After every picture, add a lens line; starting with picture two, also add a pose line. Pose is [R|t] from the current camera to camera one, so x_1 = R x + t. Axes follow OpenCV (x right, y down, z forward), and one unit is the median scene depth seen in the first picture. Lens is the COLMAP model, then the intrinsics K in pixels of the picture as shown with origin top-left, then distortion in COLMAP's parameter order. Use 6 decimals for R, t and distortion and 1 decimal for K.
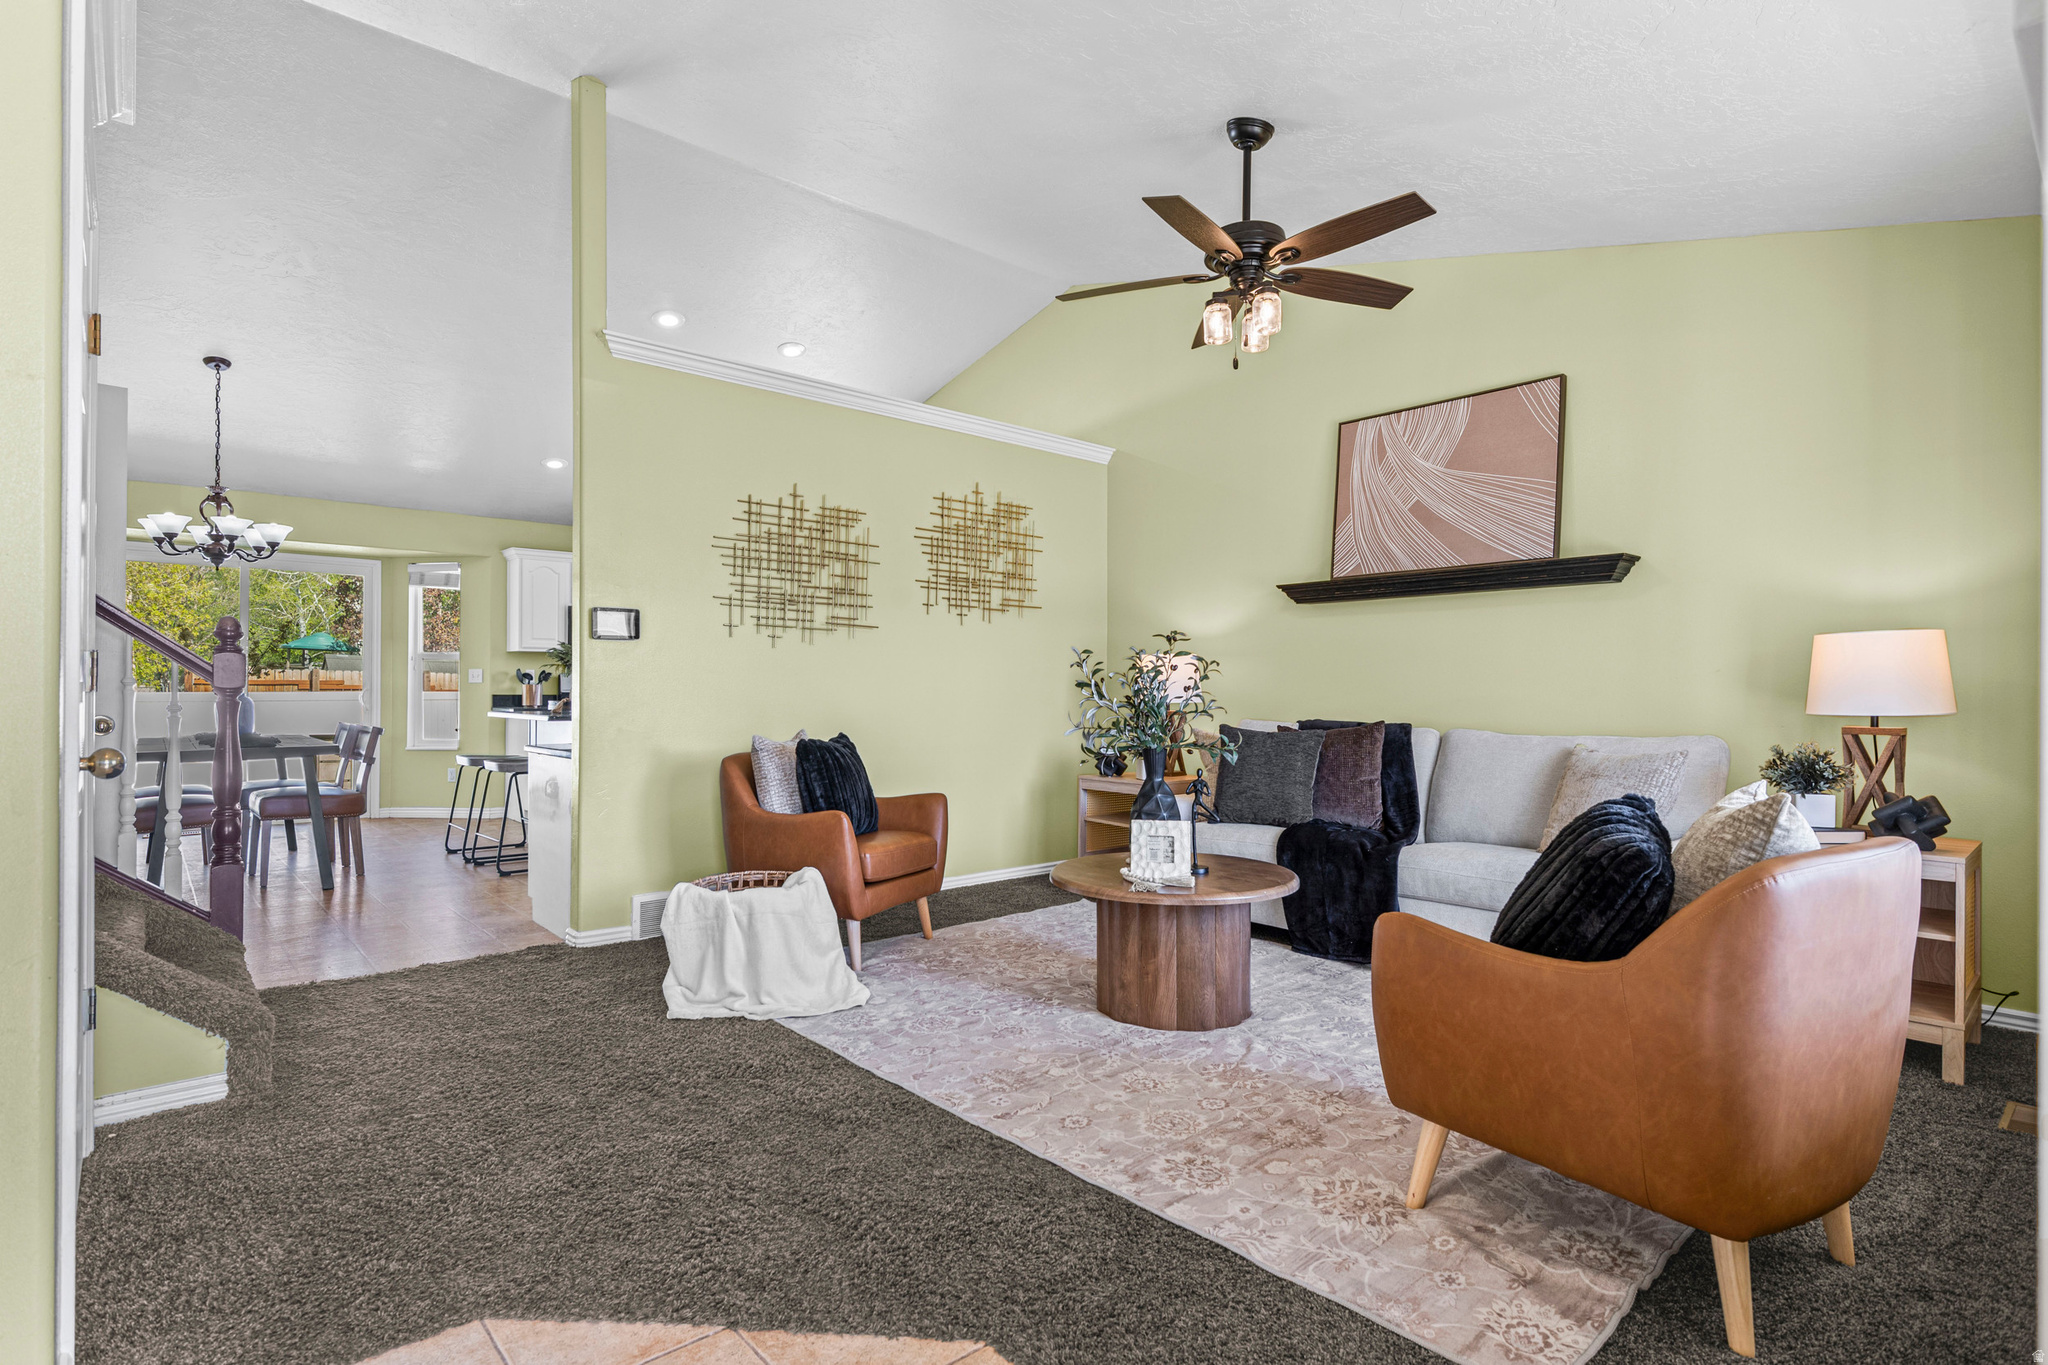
lens RADIAL K [[1012.1, 0, 1014.3], [0, 1012.1, 695.7], [0, 0, 1]] dist [0.000761, -0.002787]
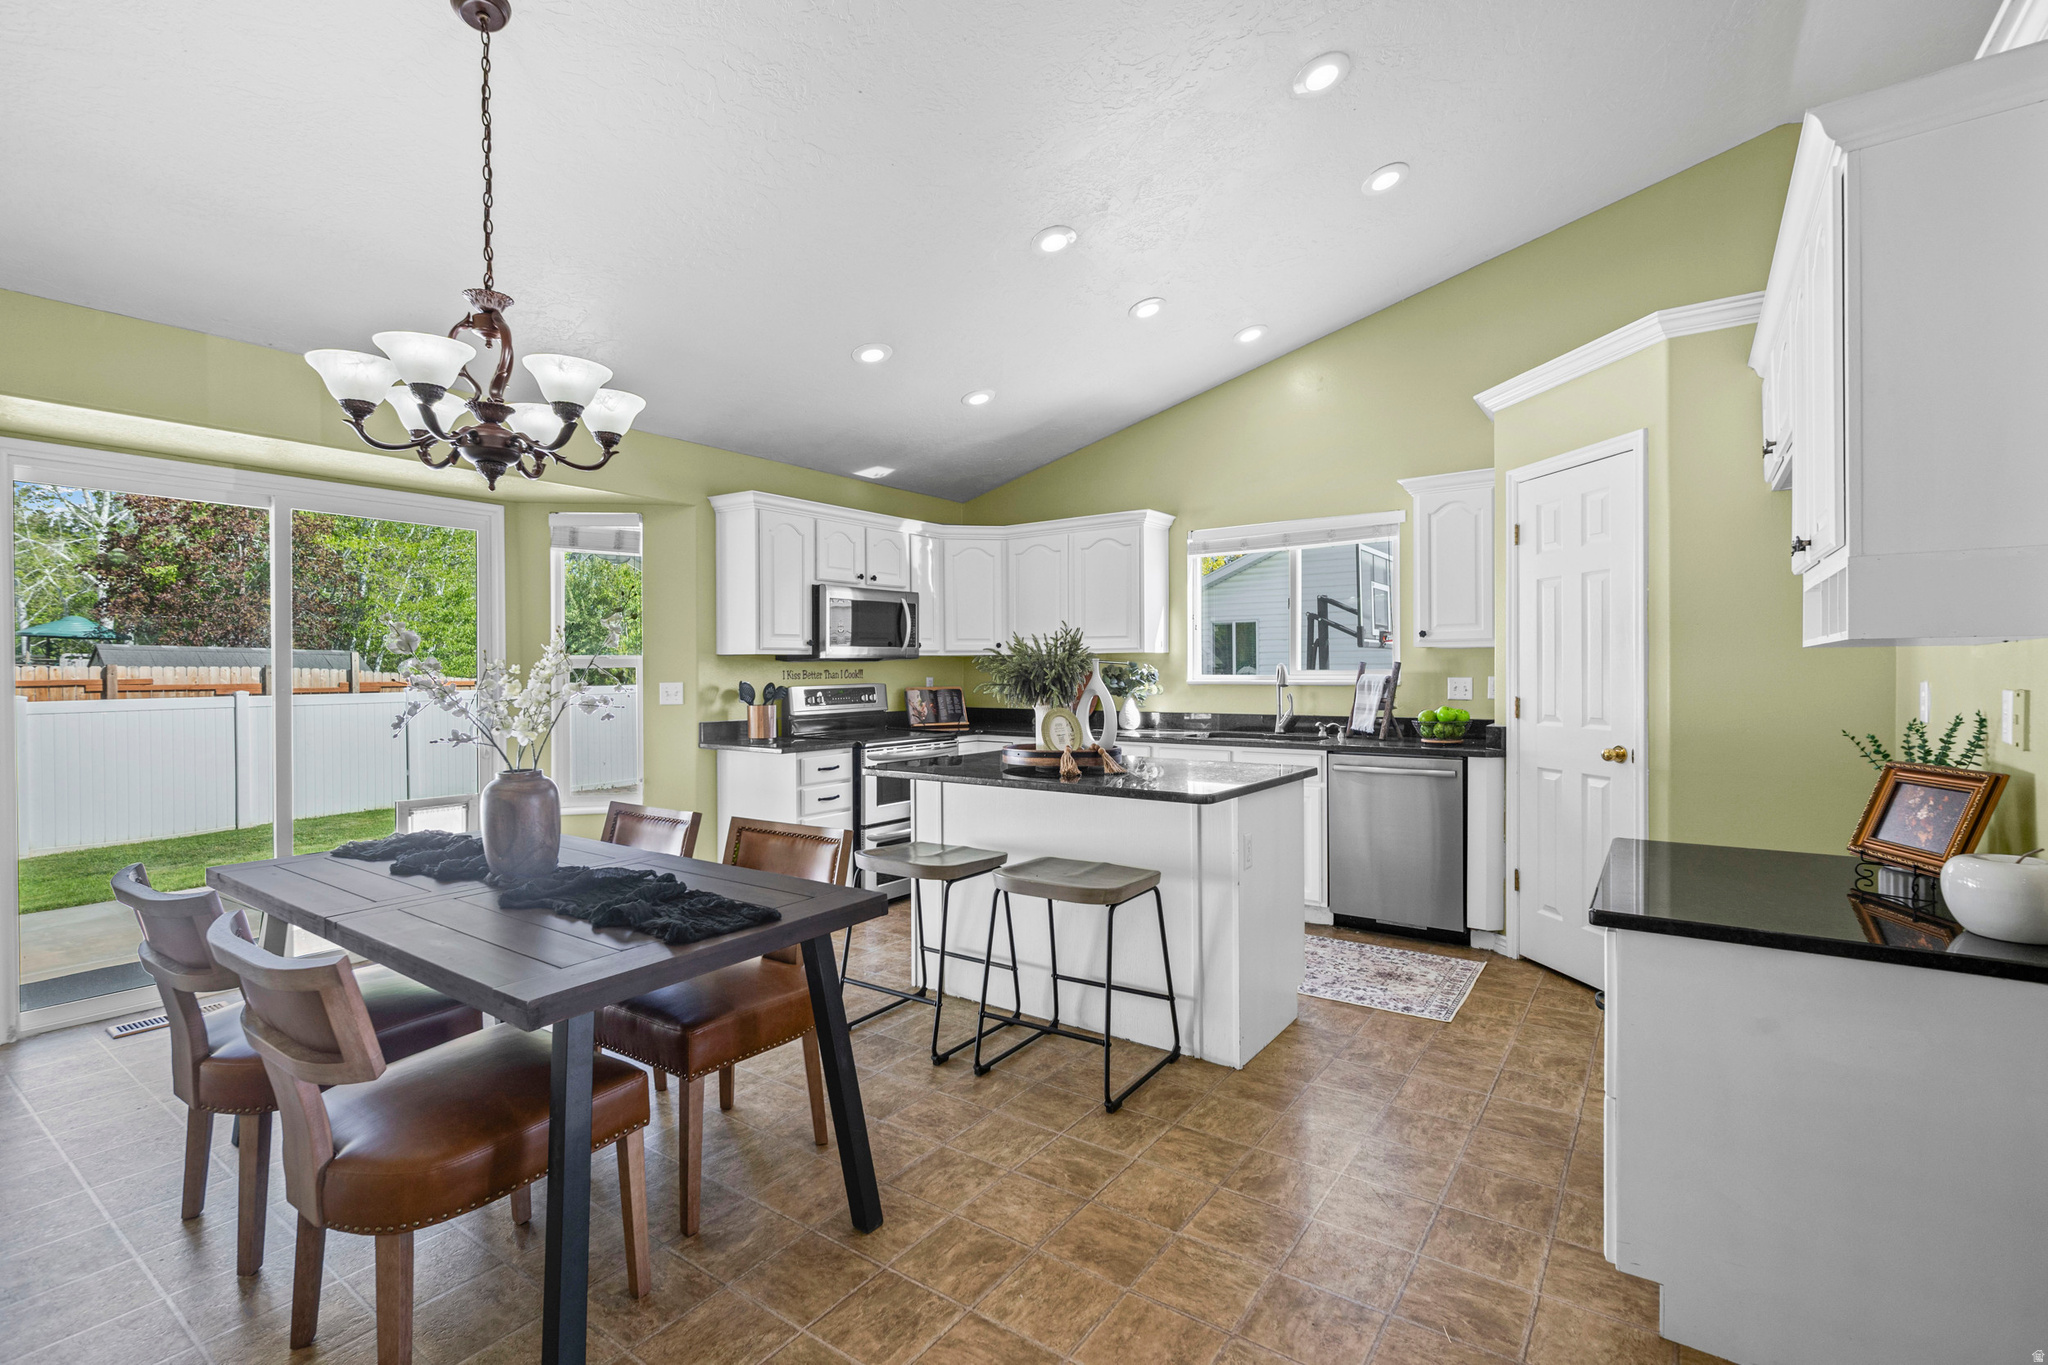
lens RADIAL K [[923.9, 0, 1011.7], [0, 923.9, 670.1], [0, 0, 1]] dist [0.000246, -0.001253]
pose [[0.972690, -0.010466, 0.231870, -0.933875], [0.011557, 0.999928, -0.003348, -0.060920], [-0.231818, 0.005937, 0.972741, 0.797128]]
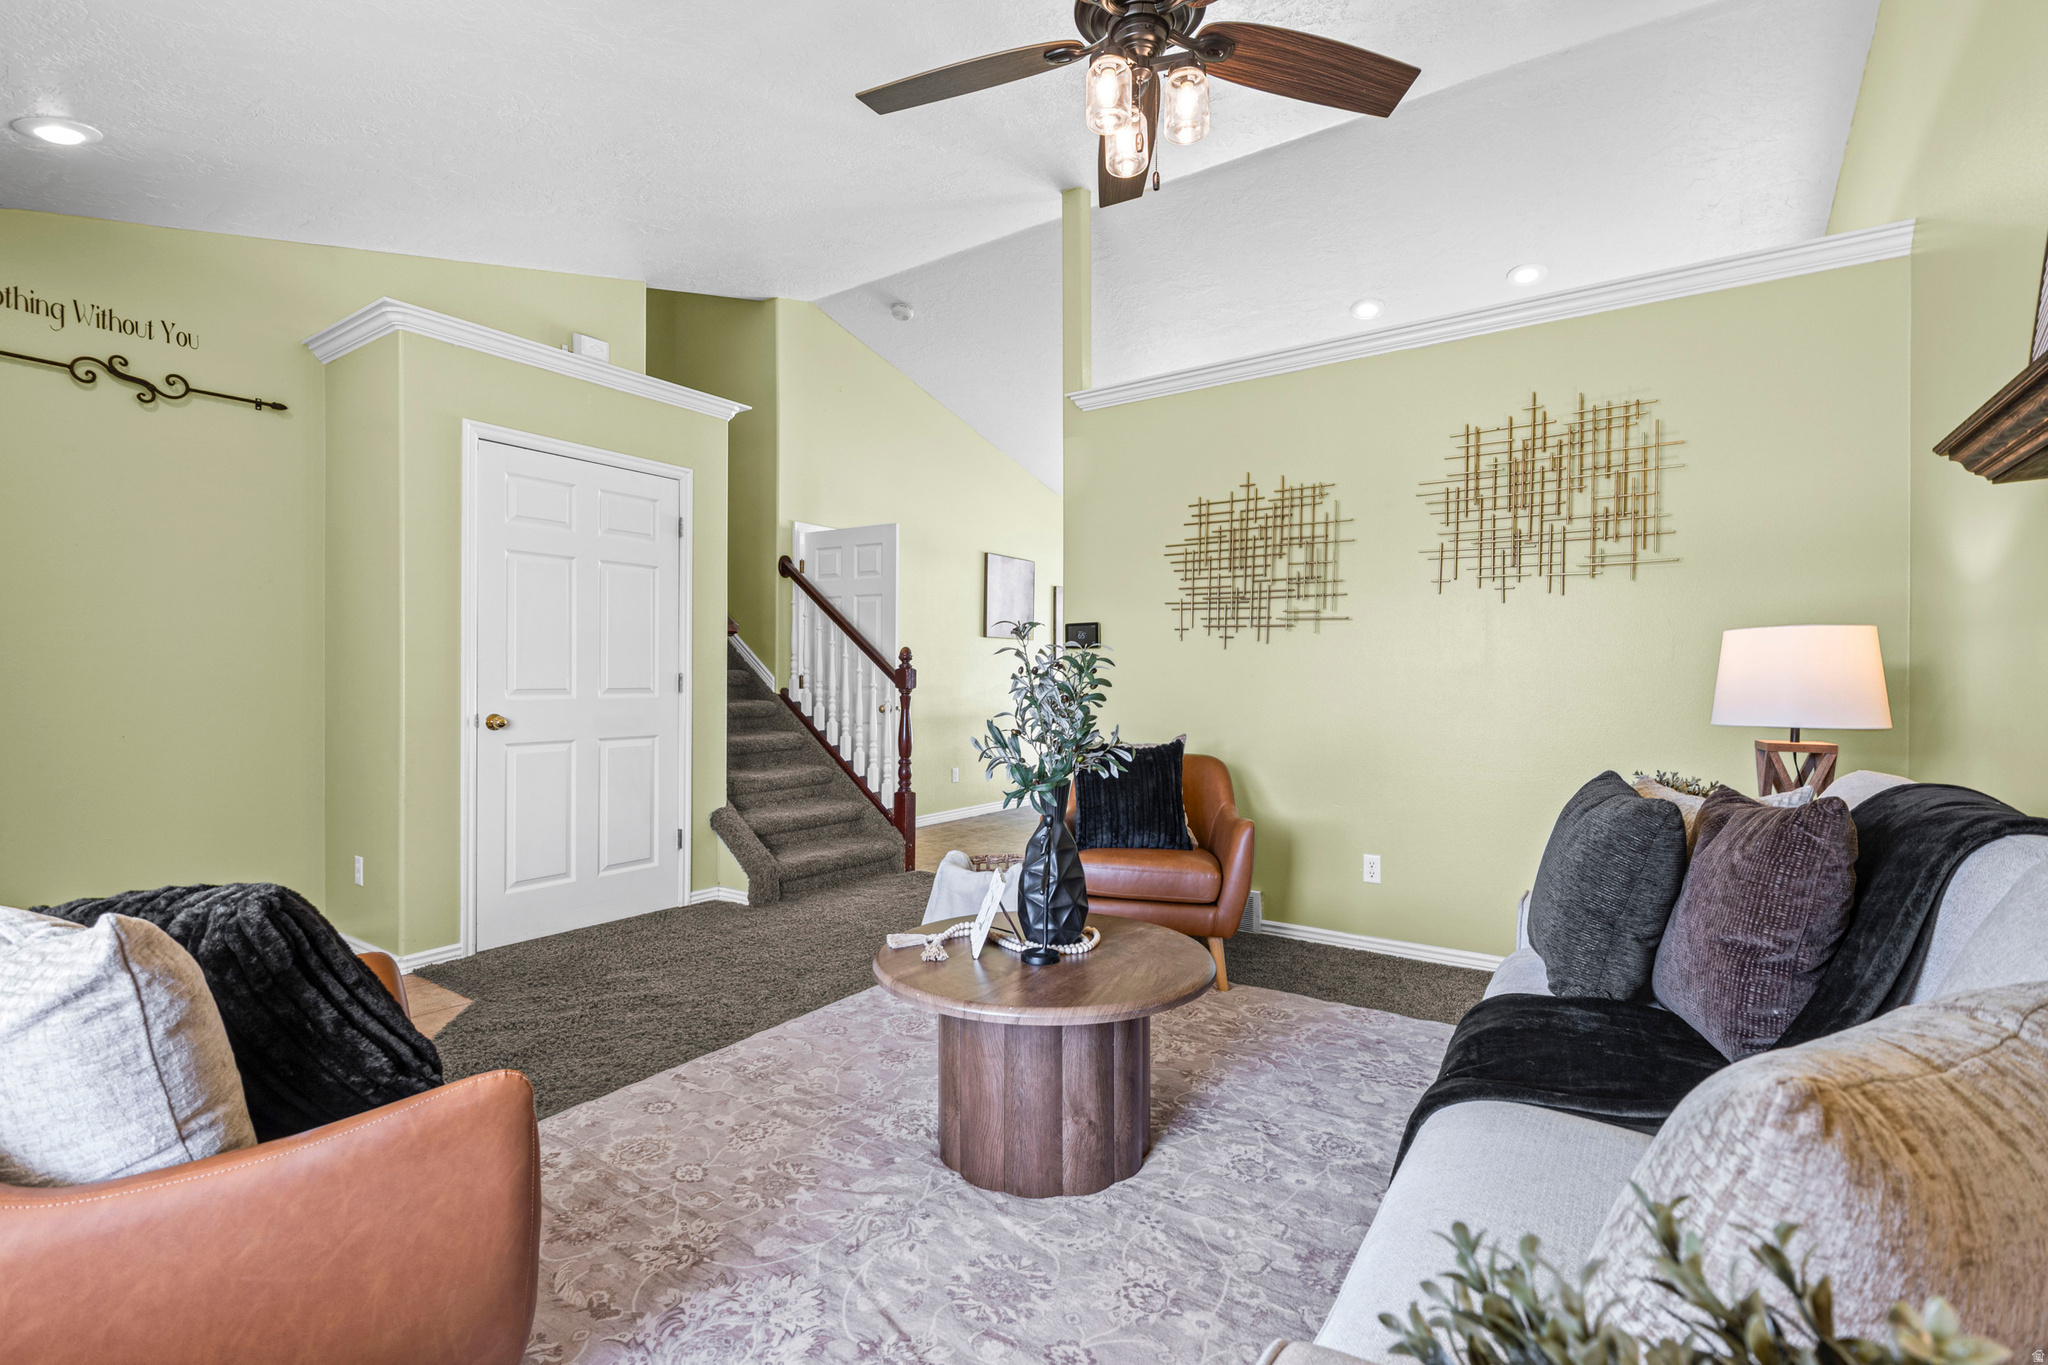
lens RADIAL K [[923.9, 0, 1012.3], [0, 923.9, 685.4], [0, 0, 1]] dist [0.000246, -0.001253]
pose [[0.236868, 0.004856, -0.971530, 0.652940], [-0.006137, 0.999975, 0.003502, -0.016379], [0.971522, 0.005133, 0.236892, 0.676511]]
